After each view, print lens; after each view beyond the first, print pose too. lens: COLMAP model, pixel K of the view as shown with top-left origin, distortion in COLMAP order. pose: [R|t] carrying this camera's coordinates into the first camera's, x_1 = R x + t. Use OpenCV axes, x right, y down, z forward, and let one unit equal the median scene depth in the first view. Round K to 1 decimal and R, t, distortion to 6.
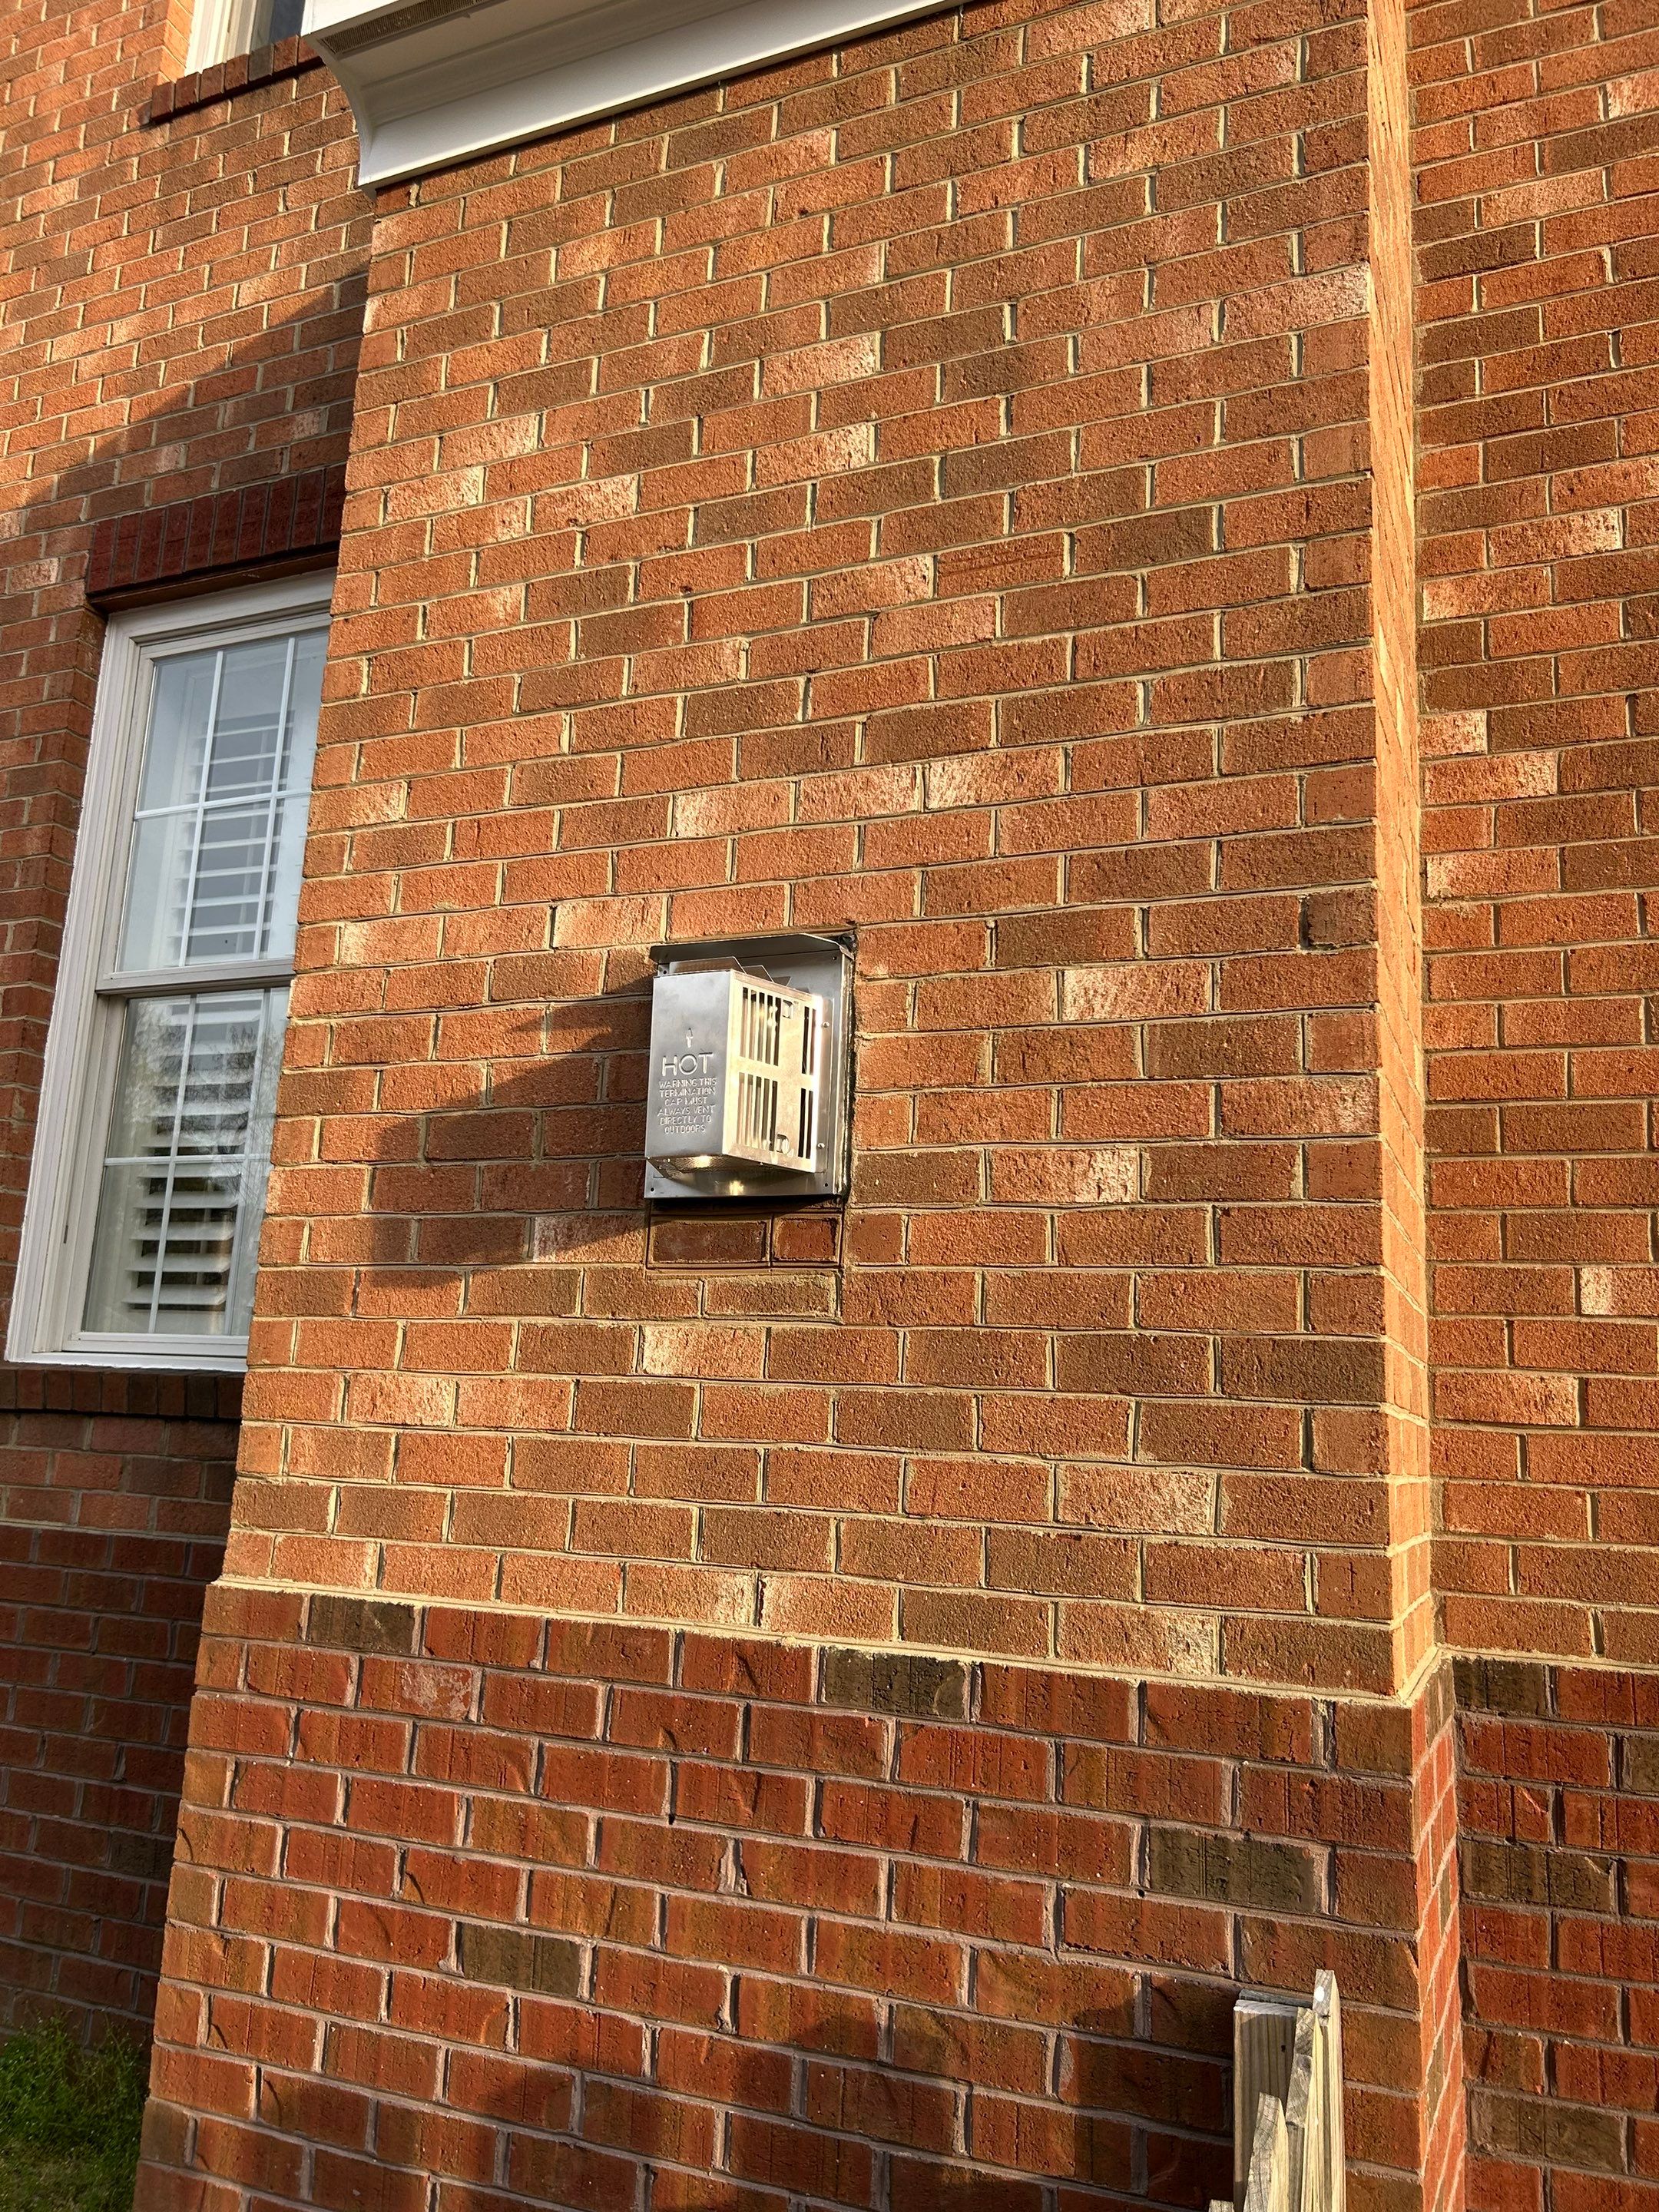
lens RADIAL K [[1715.9, 0, 859.0], [0, 1715.9, 1116.7], [0, 0, 1]] dist [0.125687, -0.194031]
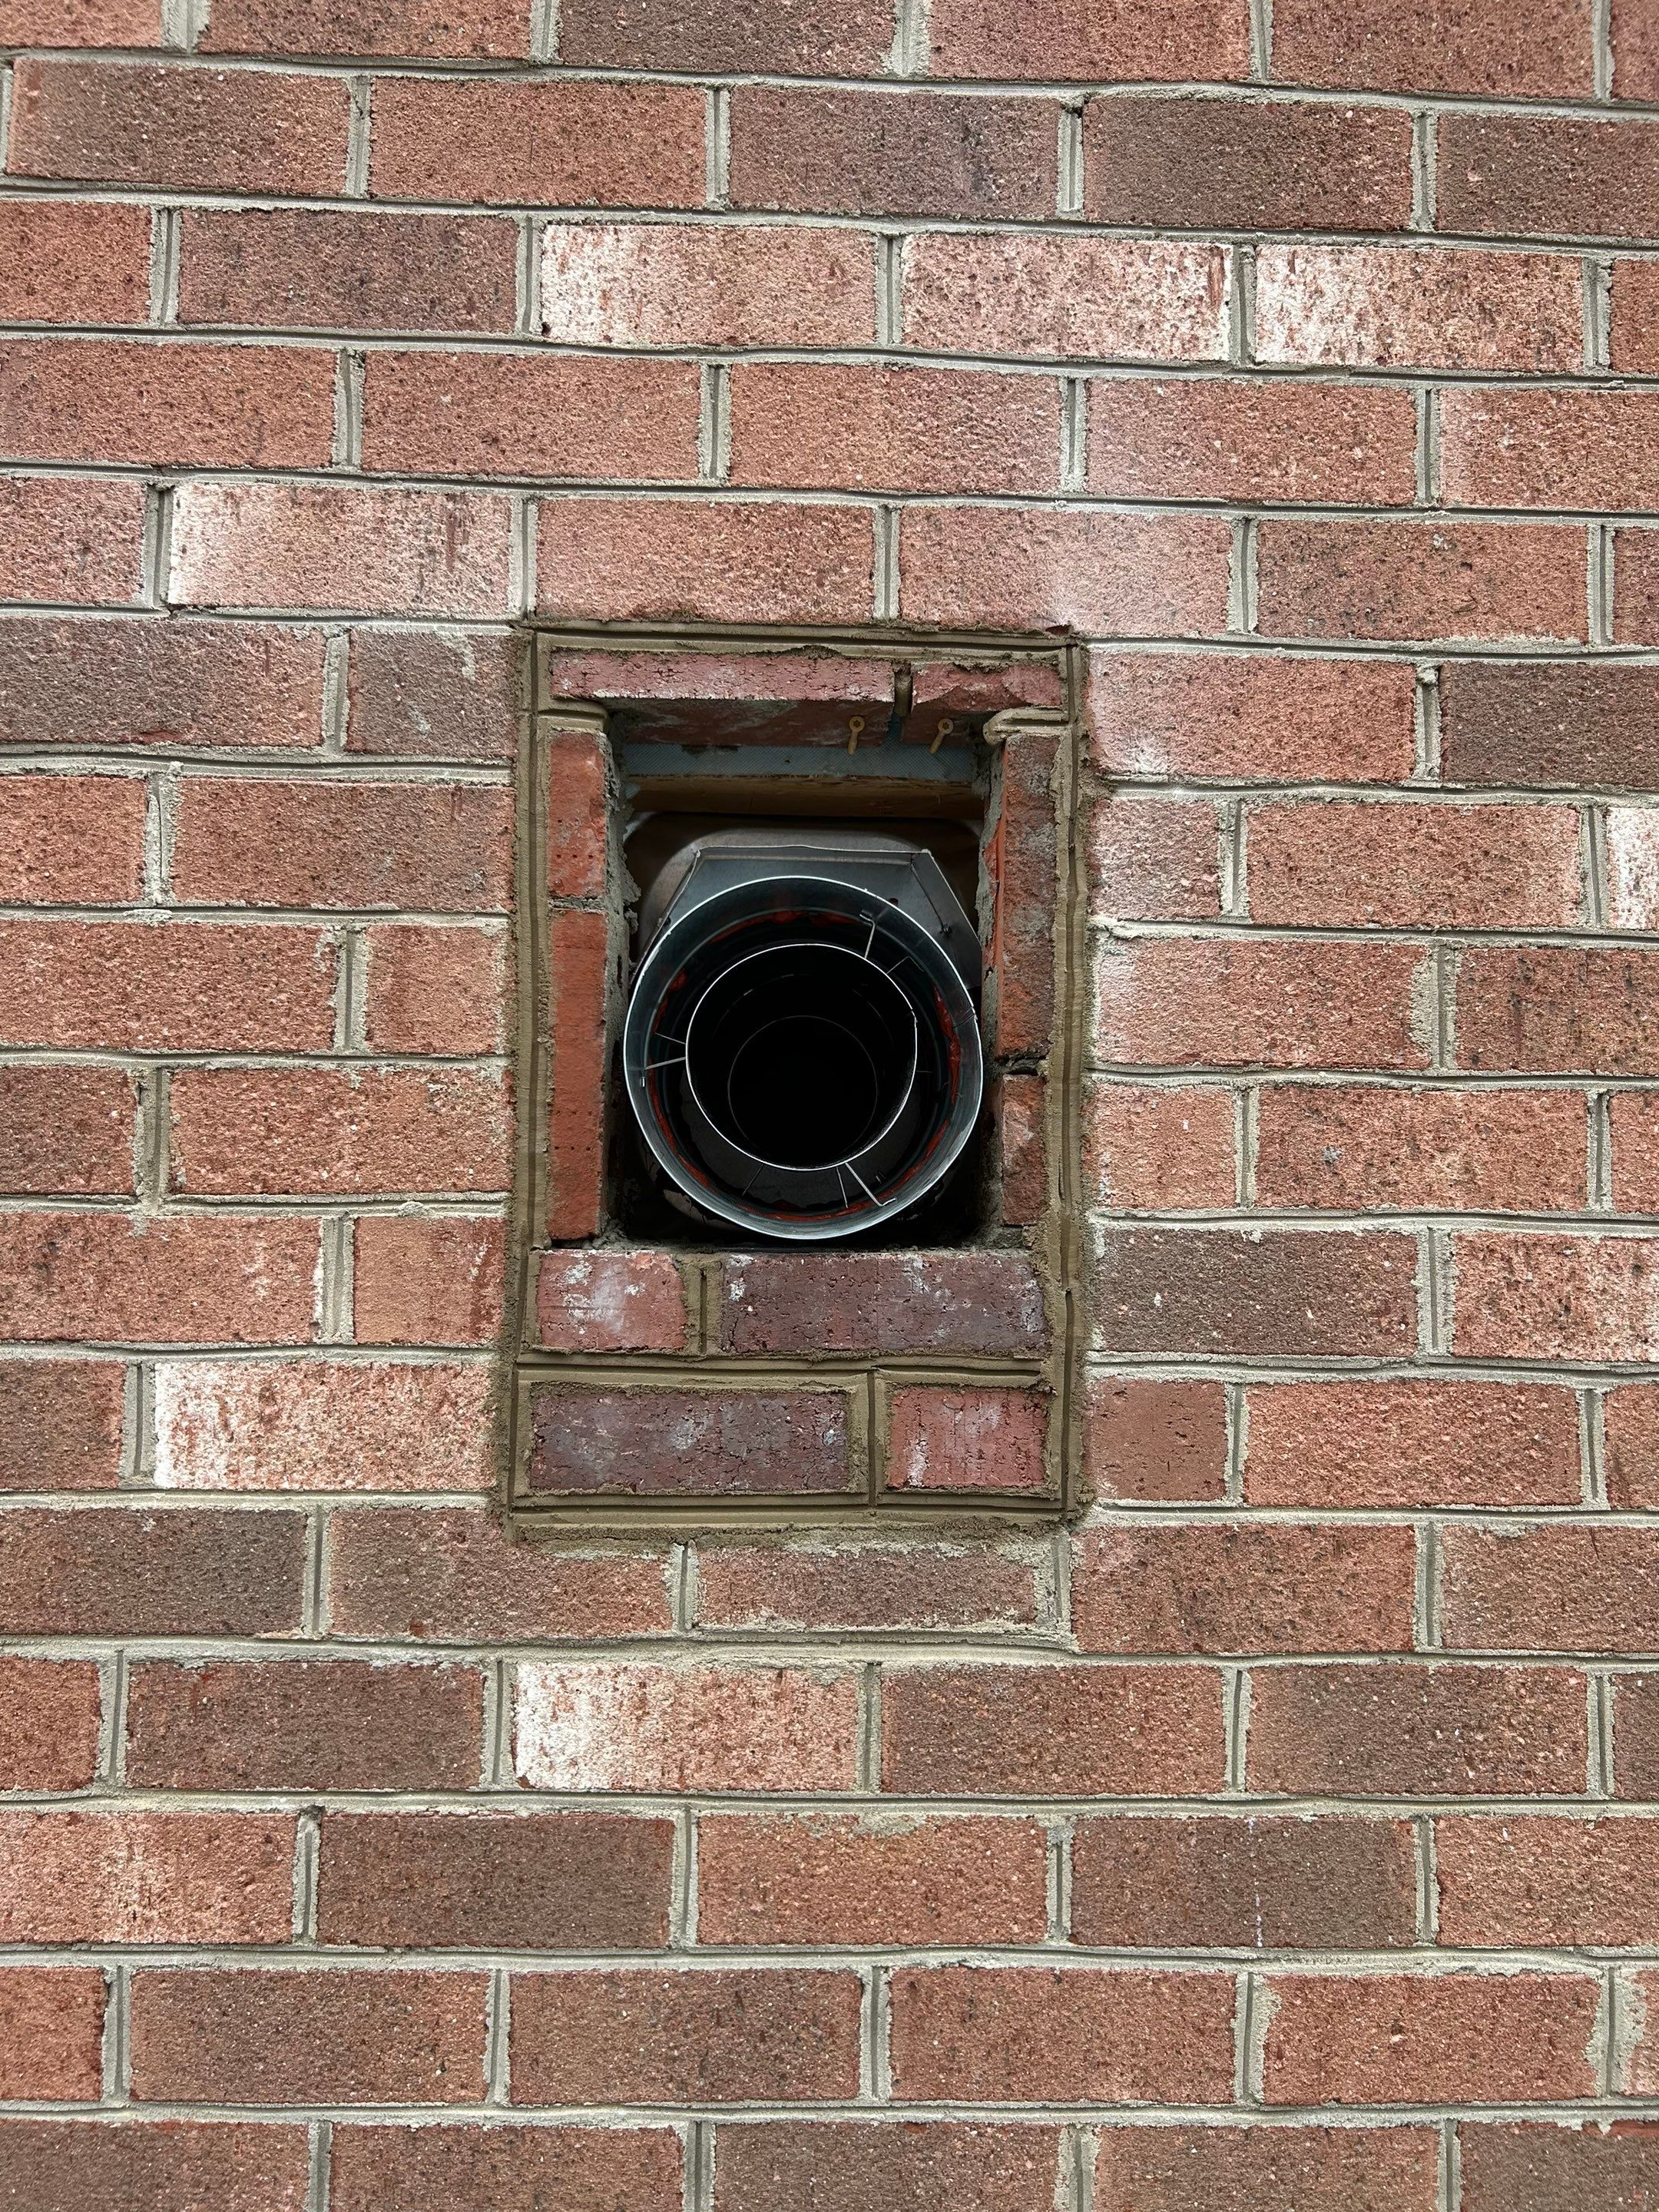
lens RADIAL K [[1646.8, 0, 829.5], [0, 1646.8, 1106.0], [0, 0, 1]] dist [0.008831, -0.005152]
pose [[0.905619, -0.010647, 0.423960, -0.221871], [-0.057720, 0.987288, 0.148089, -0.059598], [-0.420147, -0.158583, 0.893492, 0.686737]]
